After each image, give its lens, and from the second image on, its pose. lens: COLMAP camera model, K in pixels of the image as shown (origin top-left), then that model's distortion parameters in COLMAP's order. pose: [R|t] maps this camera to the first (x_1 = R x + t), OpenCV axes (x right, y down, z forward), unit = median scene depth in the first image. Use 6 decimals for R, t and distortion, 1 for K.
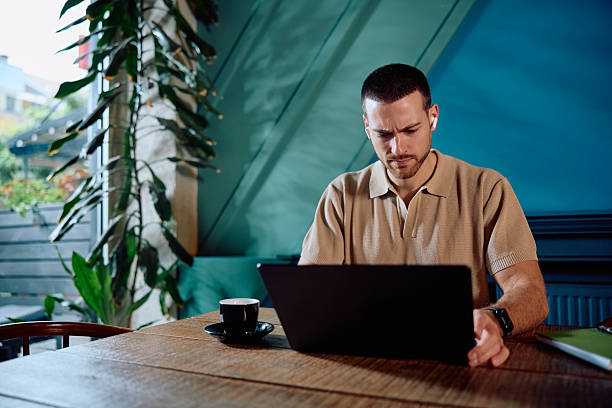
lens RADIAL K [[525.5, 0, 306.0], [0, 525.5, 204.0], [0, 0, 1]] dist [-0.062449, 0.000860]
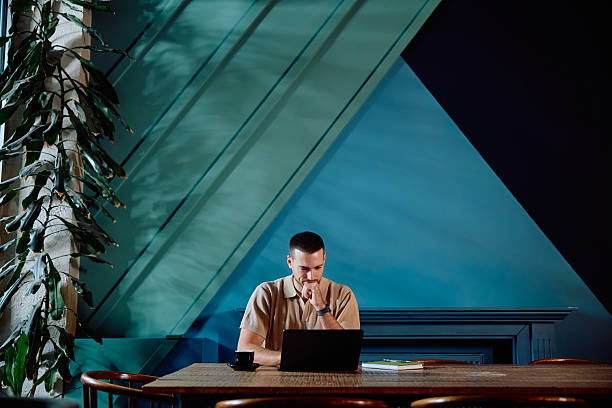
lens RADIAL K [[717.7, 0, 306.0], [0, 717.7, 204.0], [0, 0, 1]] dist [0.027413, 0.069554]
pose [[0.897113, 0.088481, 0.432850, -0.498332], [-0.038910, 0.991756, -0.122086, -0.019180], [-0.440084, 0.092683, 0.893161, -0.700761]]
